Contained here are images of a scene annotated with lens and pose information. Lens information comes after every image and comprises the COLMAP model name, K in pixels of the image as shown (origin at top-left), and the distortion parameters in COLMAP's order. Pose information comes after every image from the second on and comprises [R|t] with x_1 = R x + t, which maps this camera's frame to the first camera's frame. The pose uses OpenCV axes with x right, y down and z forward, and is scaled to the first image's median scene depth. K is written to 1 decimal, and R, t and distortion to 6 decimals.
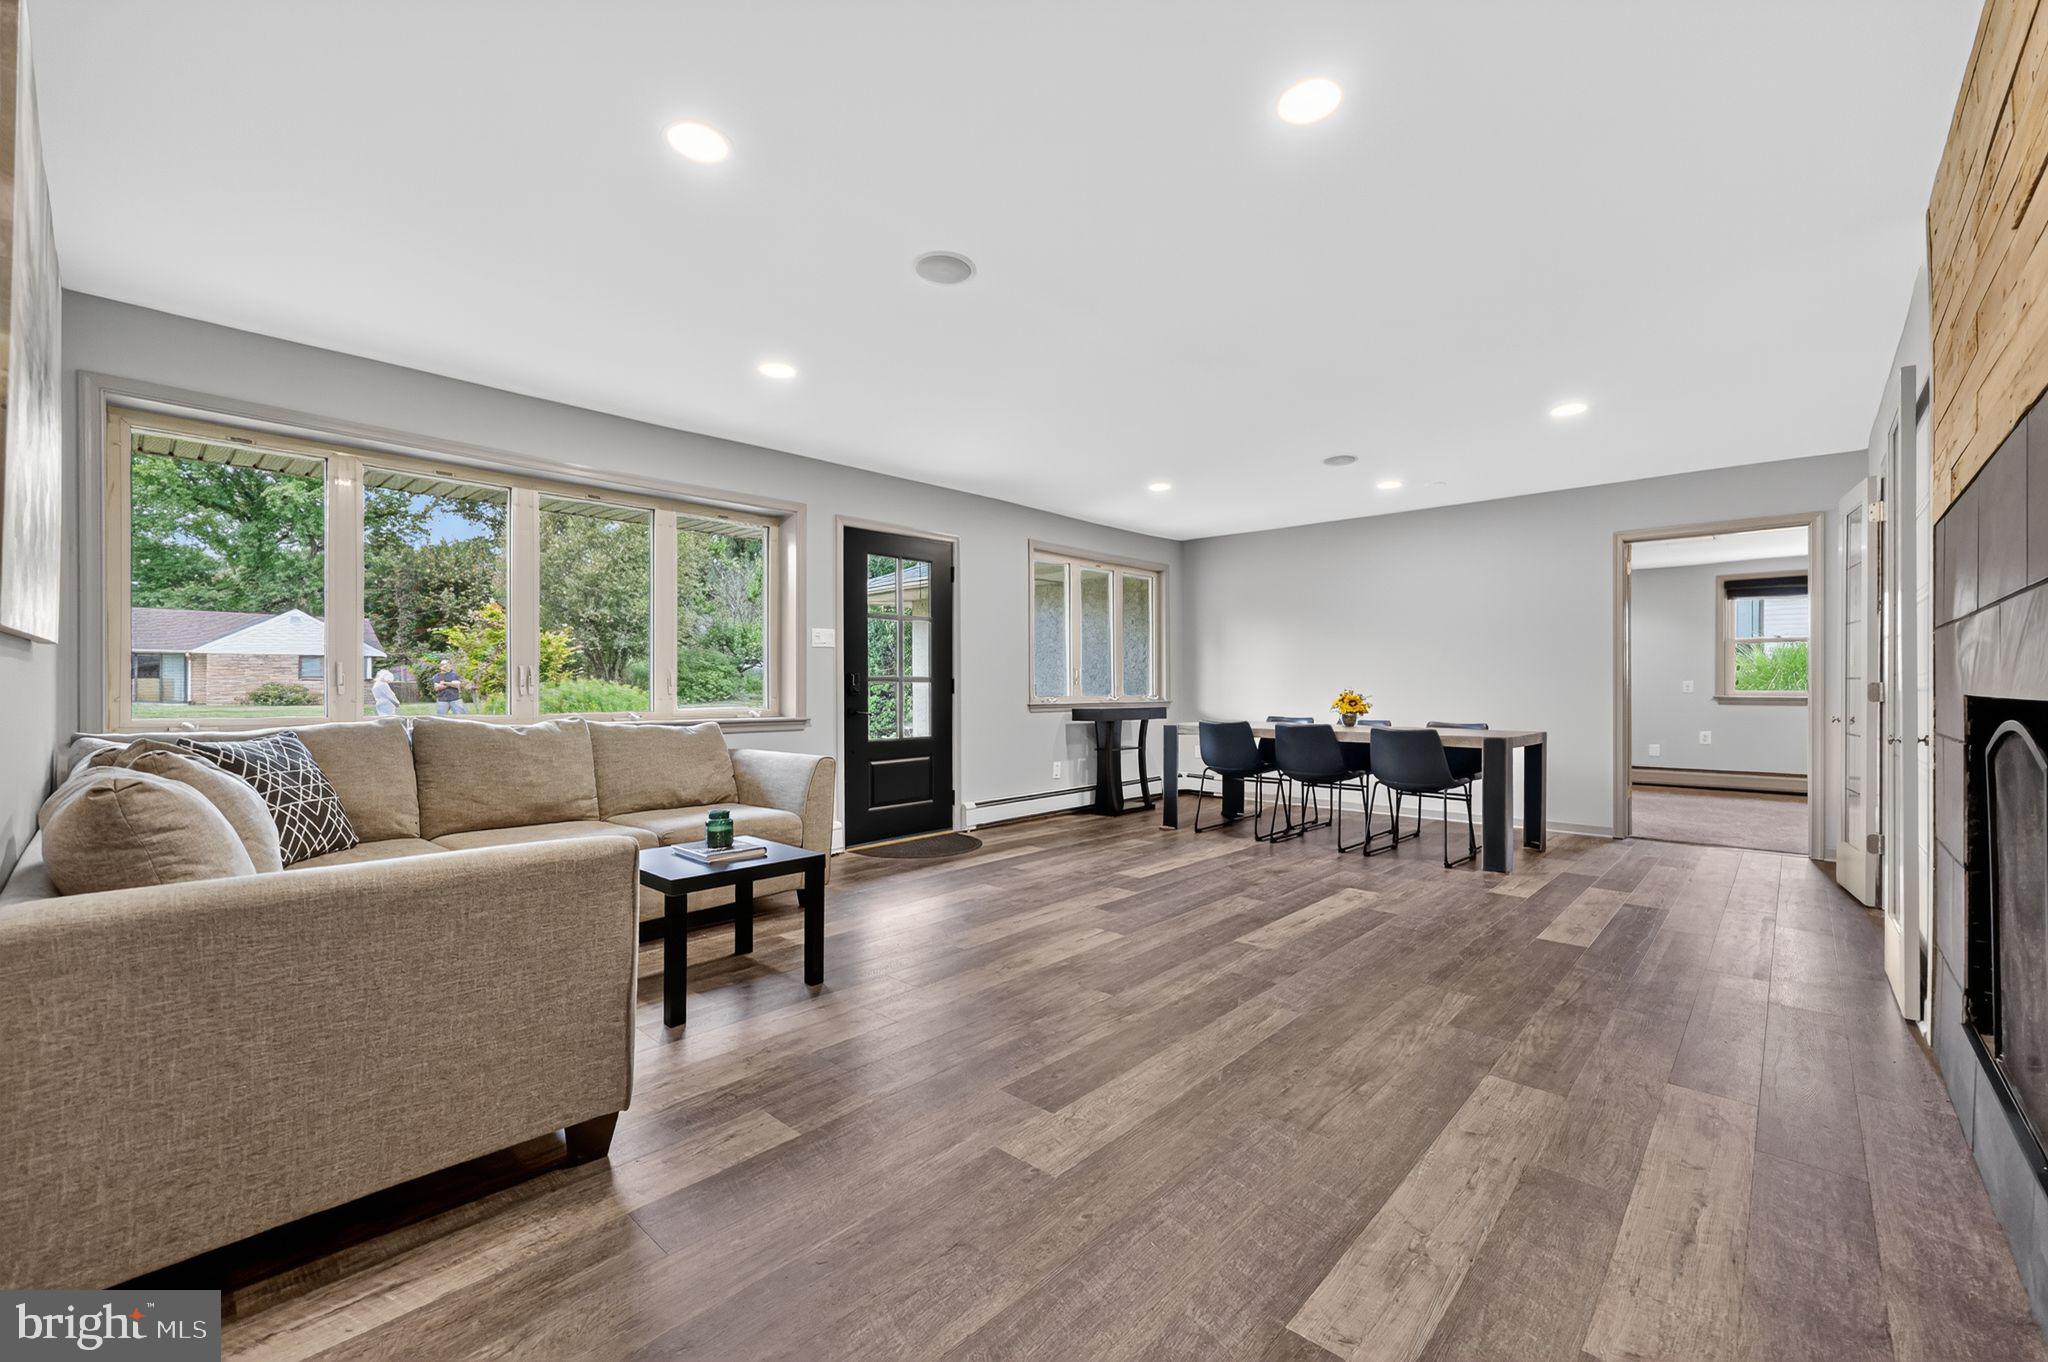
lens RADIAL K [[831.1, 0, 1016.8], [0, 831.1, 688.2], [0, 0, 1]] dist [-0.000229, 0.000623]
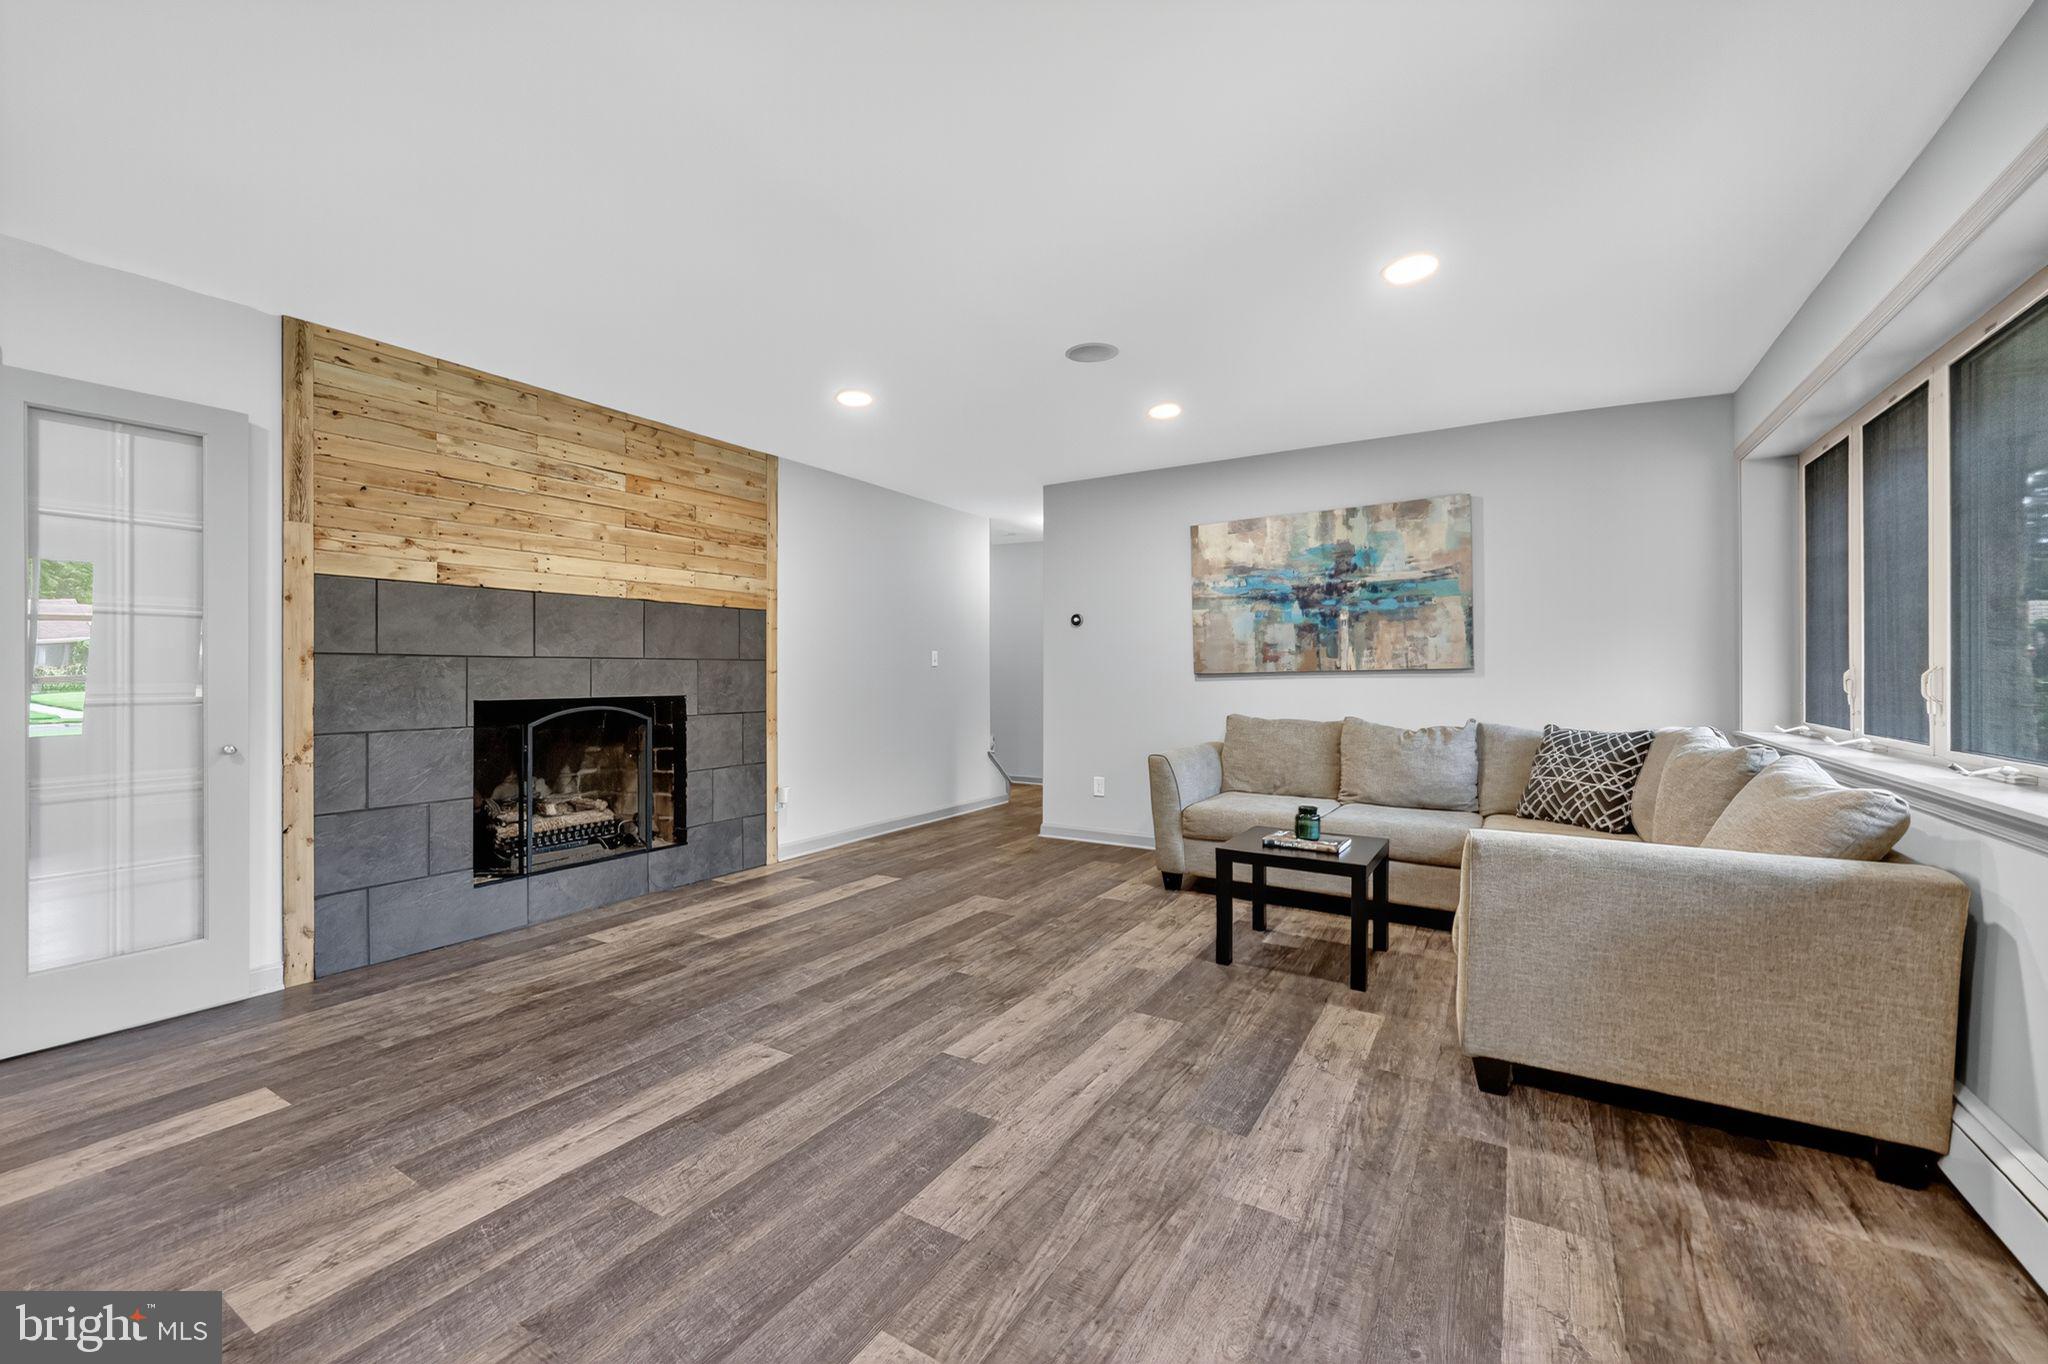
lens RADIAL K [[831.1, 0, 1023.2], [0, 831.1, 677.3], [0, 0, 1]] dist [-0.000229, 0.000623]
pose [[-0.978007, 0.000793, -0.208571, 0.262828], [0.000022, 0.999993, 0.003698, -0.032173], [0.208572, 0.003613, -0.978000, 2.133143]]
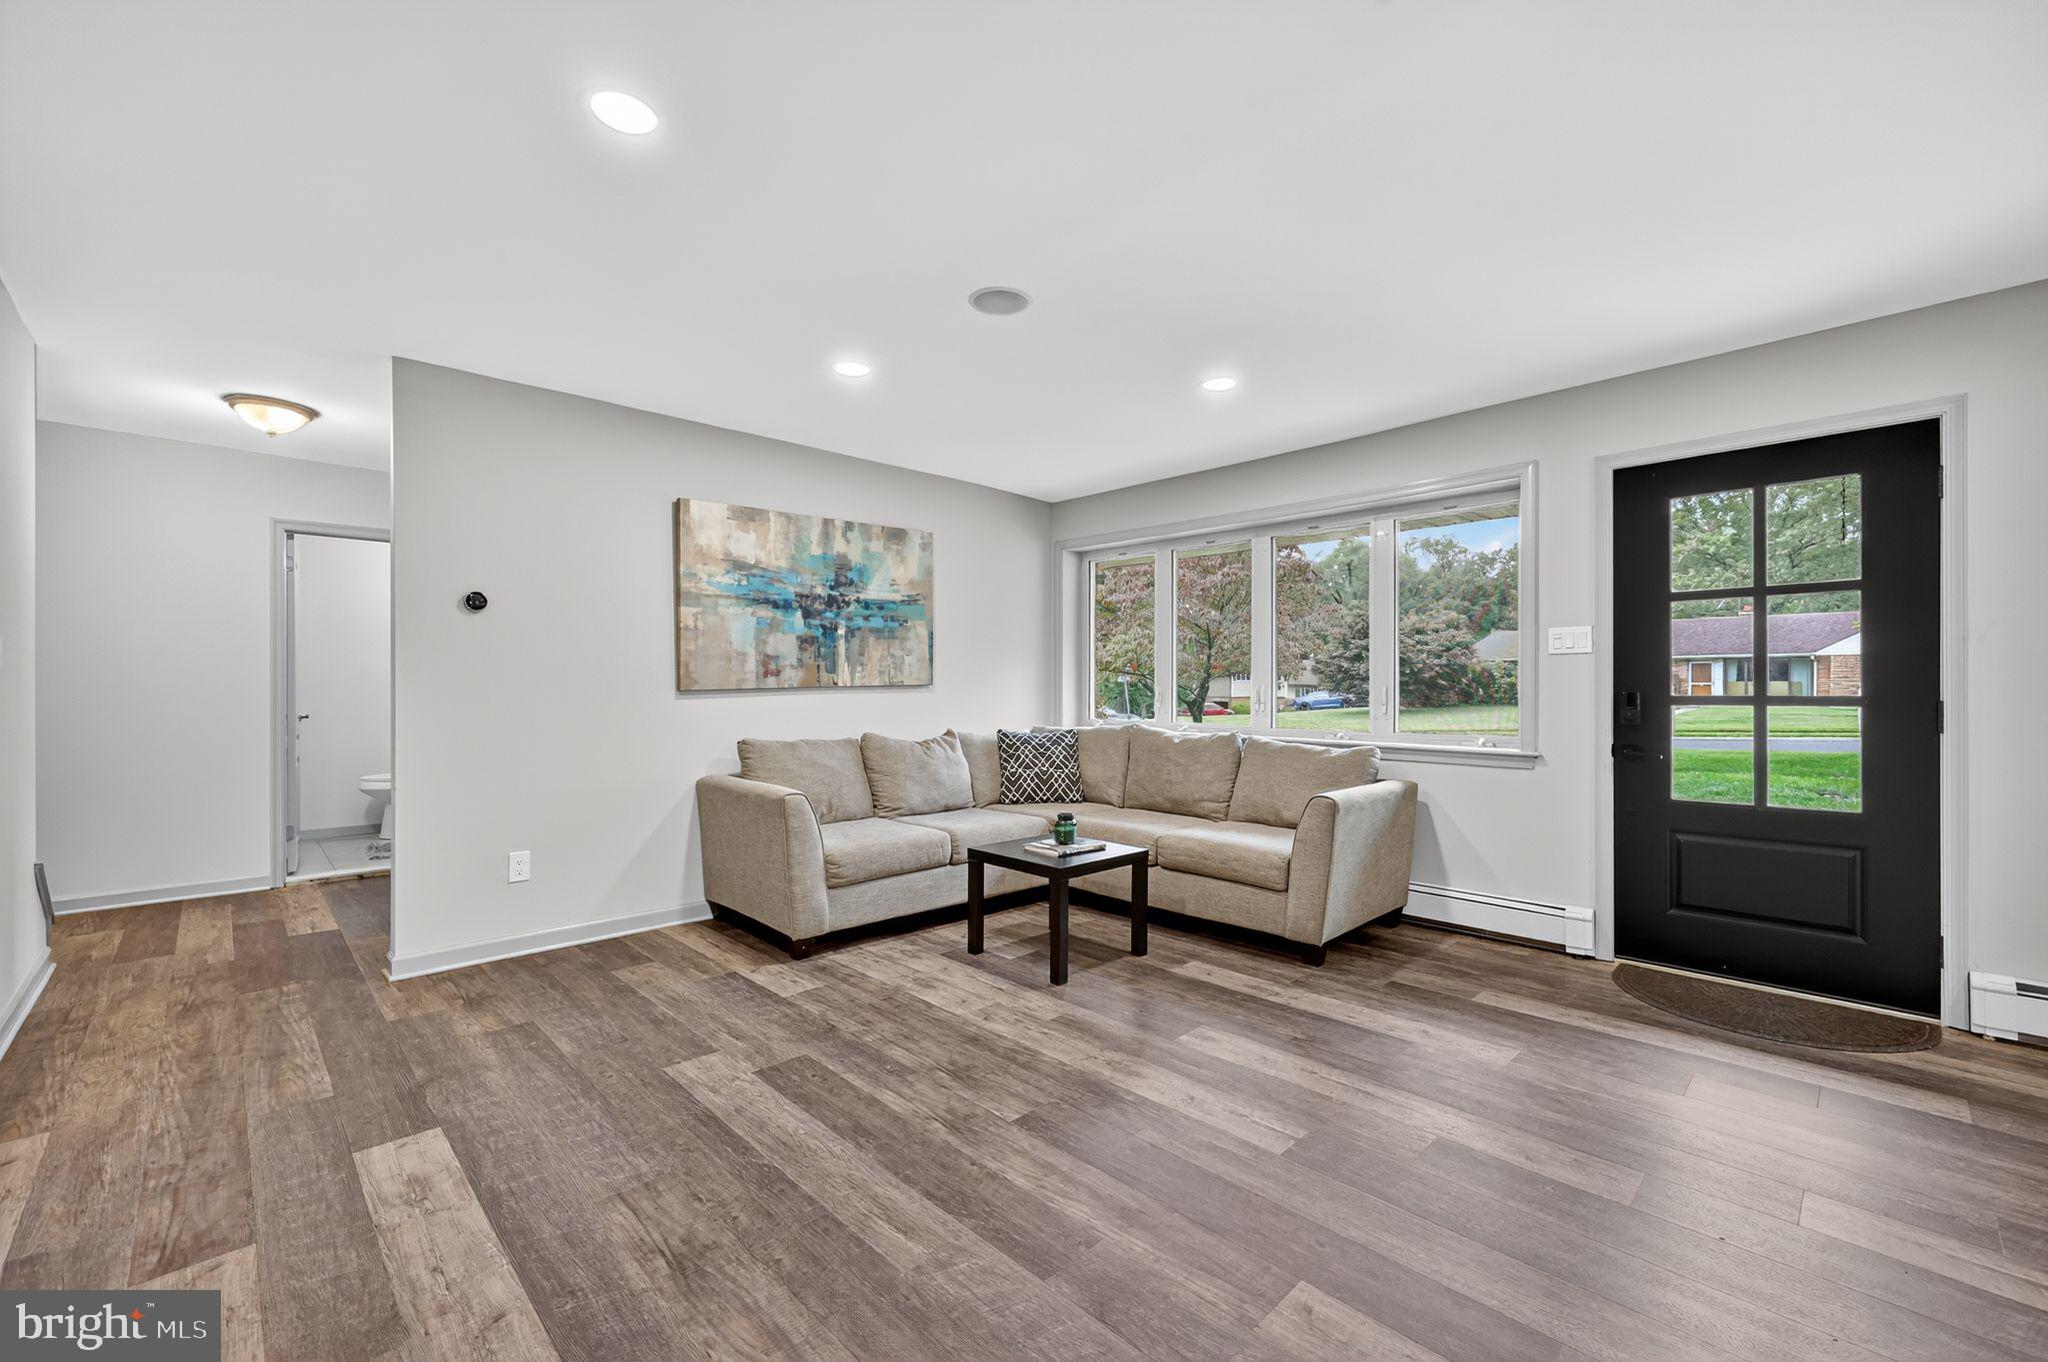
lens RADIAL K [[831.1, 0, 1025.4], [0, 831.1, 687.0], [0, 0, 1]] dist [-0.000229, 0.000623]
pose [[-0.044950, 0.000265, -0.998989, 0.902220], [-0.001204, 0.999999, 0.000320, -0.039013], [0.998989, 0.001218, -0.044949, 1.058257]]
